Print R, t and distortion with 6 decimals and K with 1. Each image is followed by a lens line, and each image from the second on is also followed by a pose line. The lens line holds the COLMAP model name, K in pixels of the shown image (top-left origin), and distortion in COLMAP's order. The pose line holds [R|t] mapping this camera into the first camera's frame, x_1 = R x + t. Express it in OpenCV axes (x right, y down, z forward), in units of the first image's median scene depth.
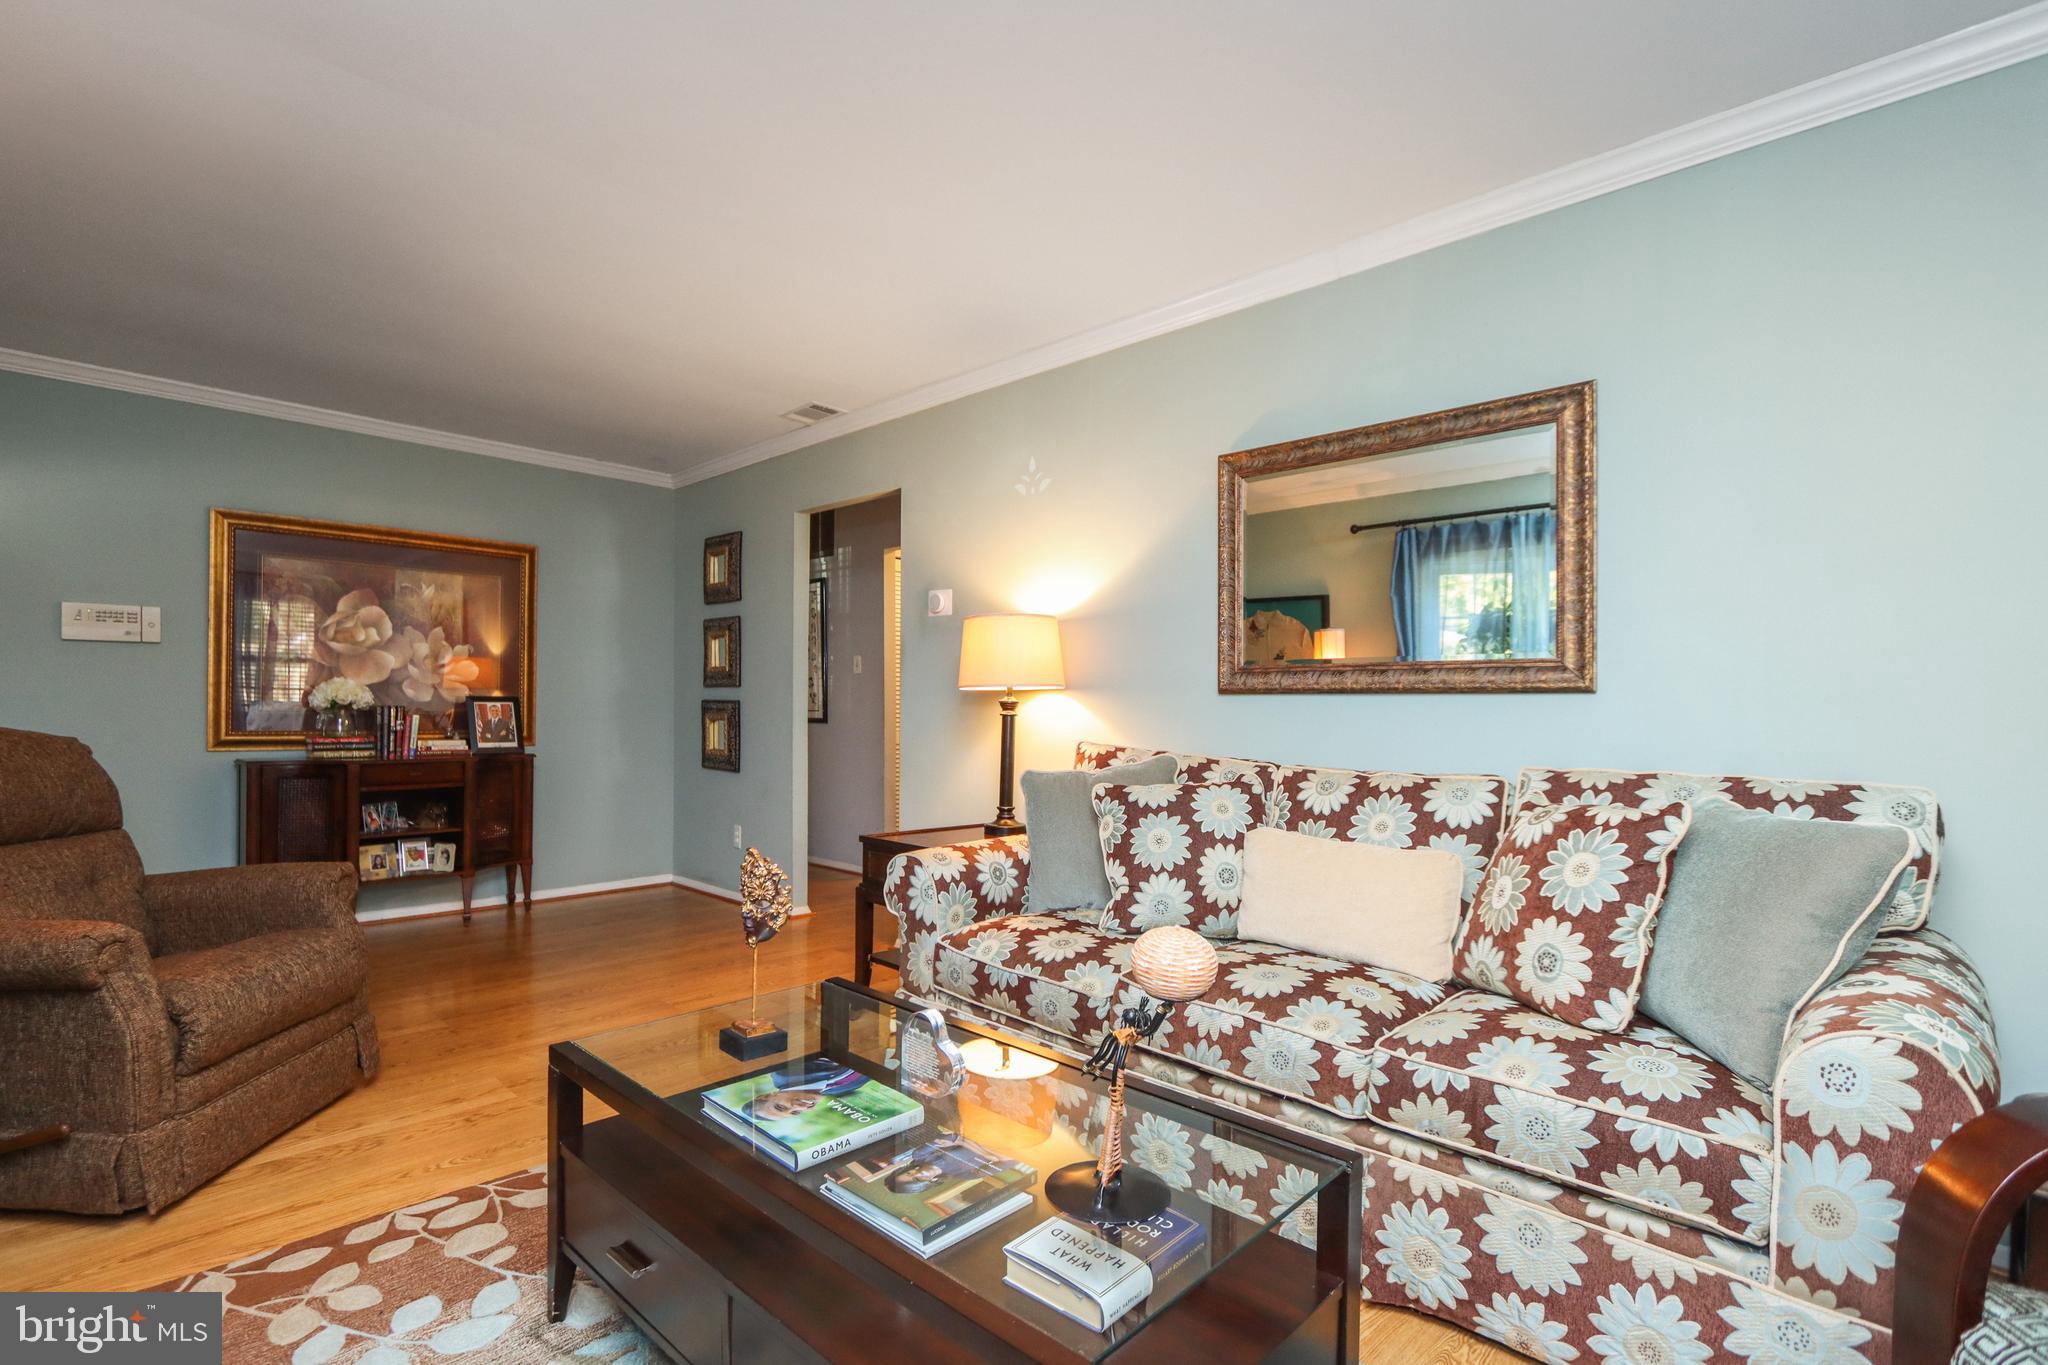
lens RADIAL K [[962.7, 0, 994.5], [0, 962.7, 707.5], [0, 0, 1]] dist [-0.003115, -0.000460]
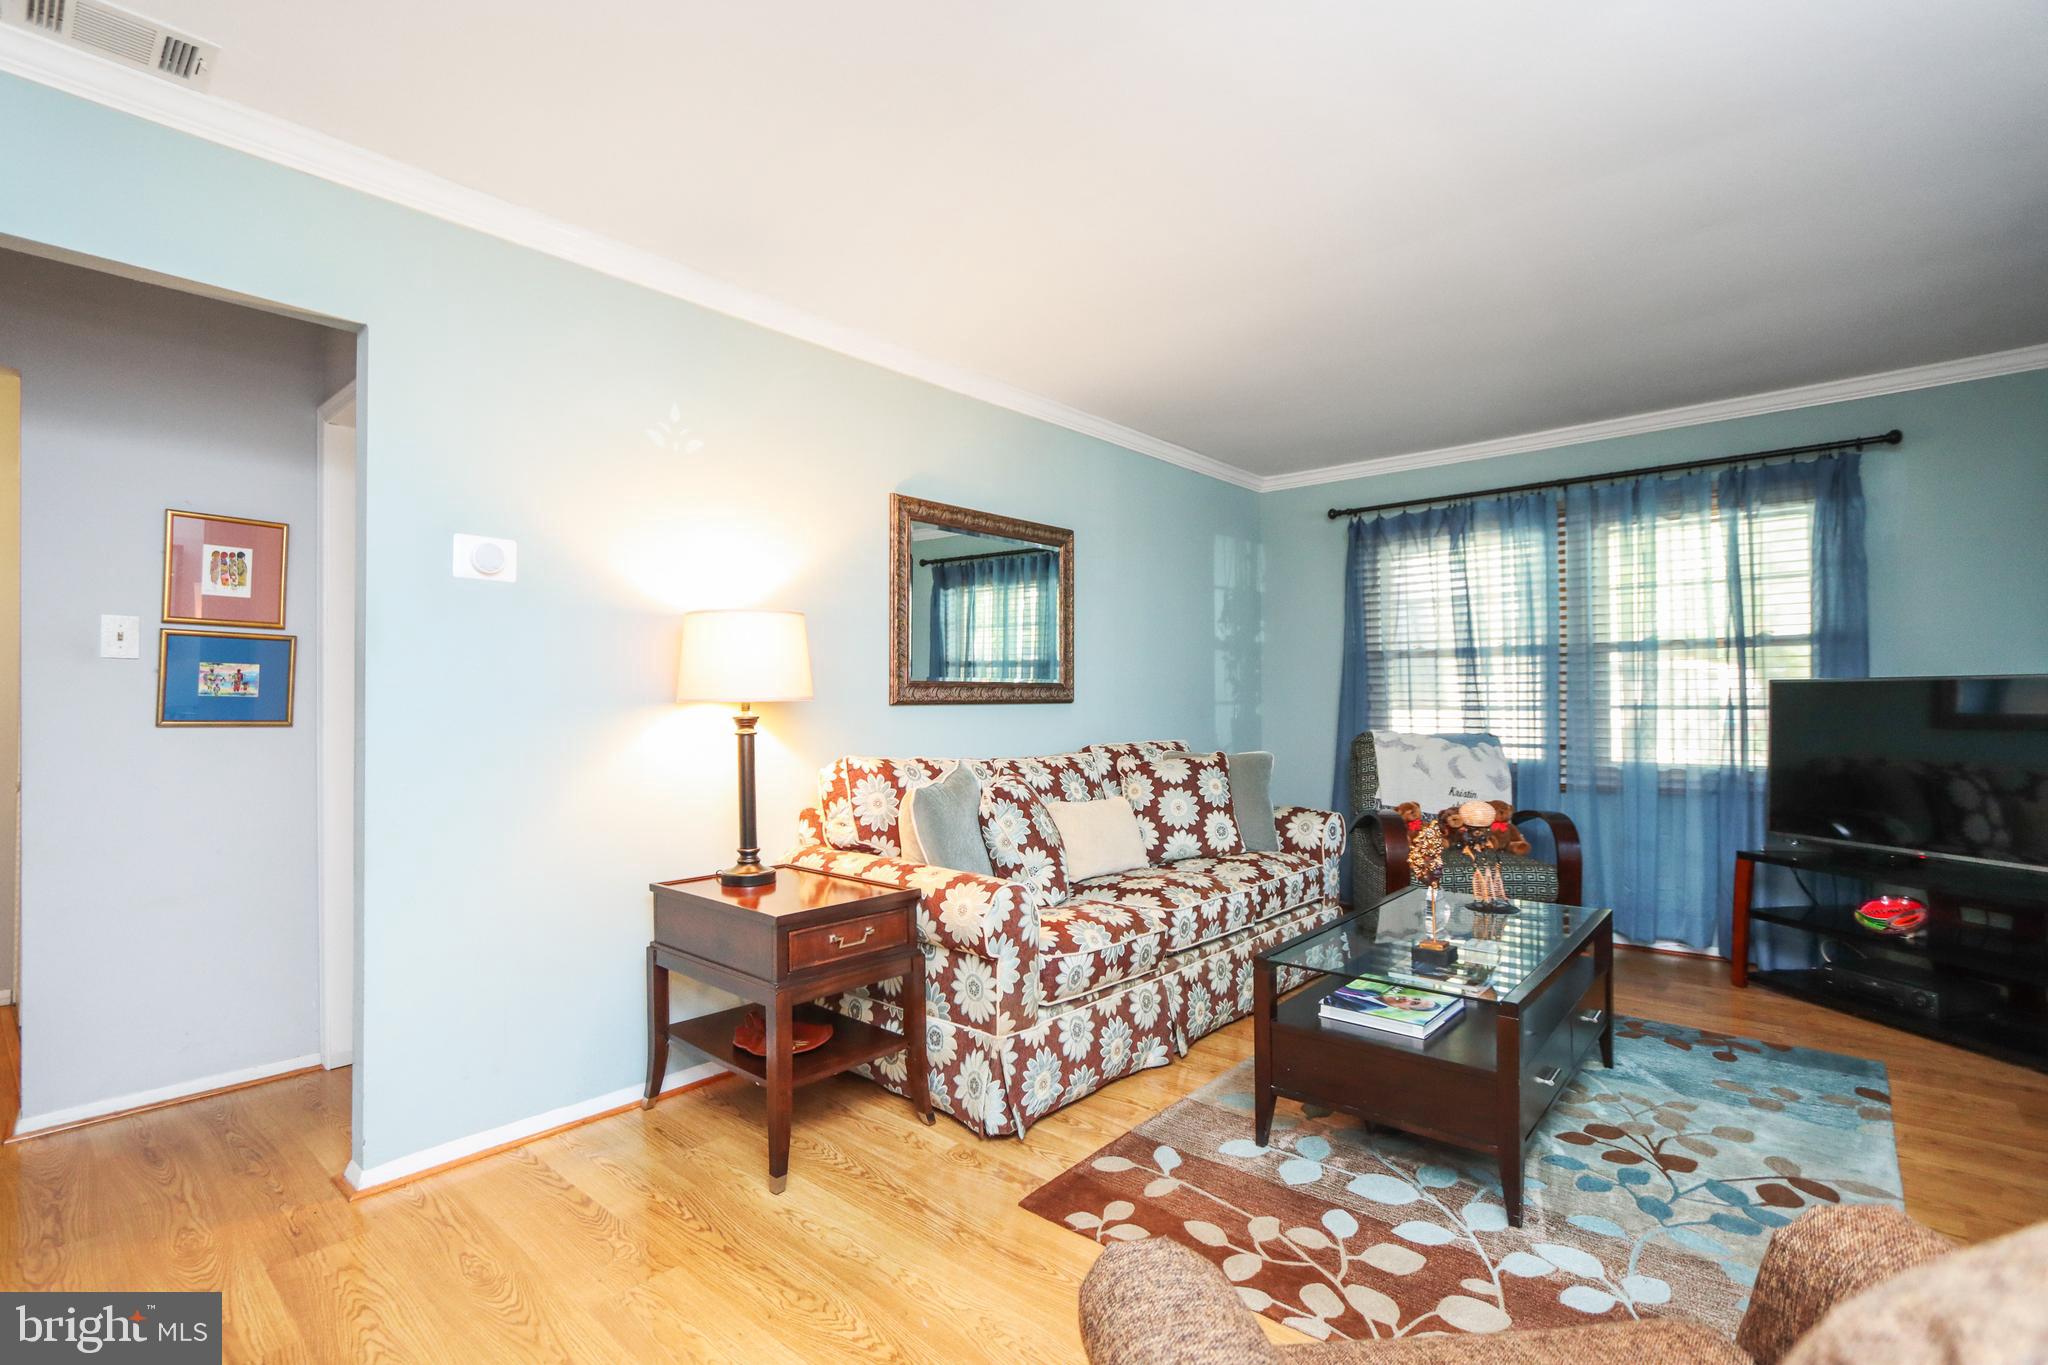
lens RADIAL K [[951.3, 0, 1000.6], [0, 951.3, 683.6], [0, 0, 1]] dist [-0.016070, 0.000142]
pose [[-0.042839, 0.007712, 0.999052, -0.679777], [0.008579, 0.999936, -0.007351, -0.022898], [-0.999045, 0.008256, -0.042902, 0.708104]]
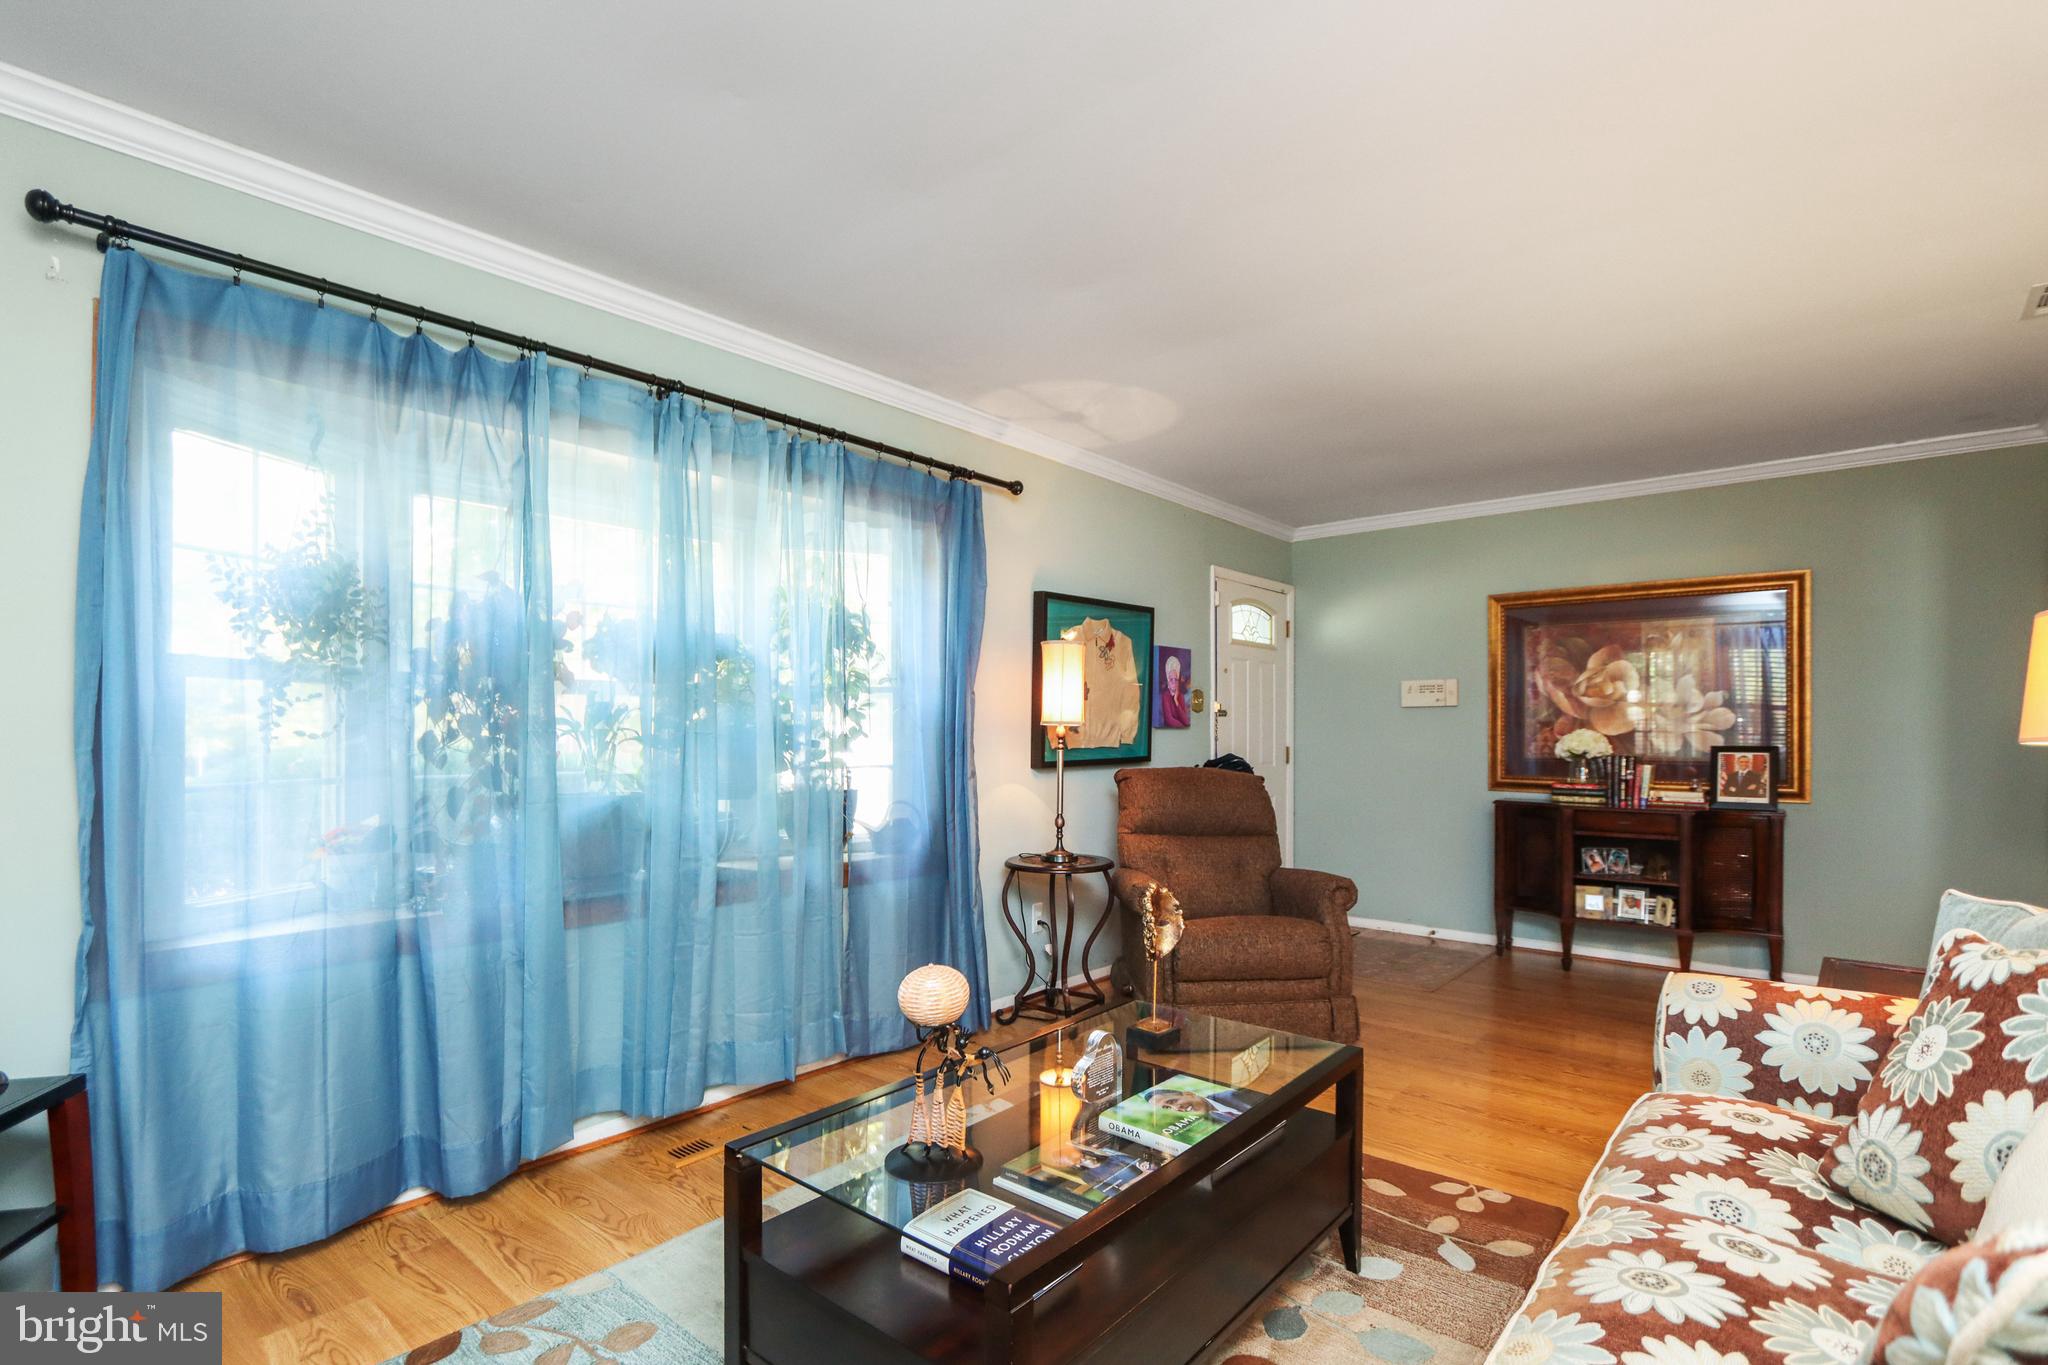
lens RADIAL K [[968.5, 0, 1003.1], [0, 968.5, 737.3], [0, 0, 1]] dist [0.000208, 0.000098]
pose [[0.059710, -0.005980, -0.998198, 0.418936], [-0.002500, 0.999978, -0.006140, -0.015083], [0.998213, 0.002862, 0.059693, 0.301781]]
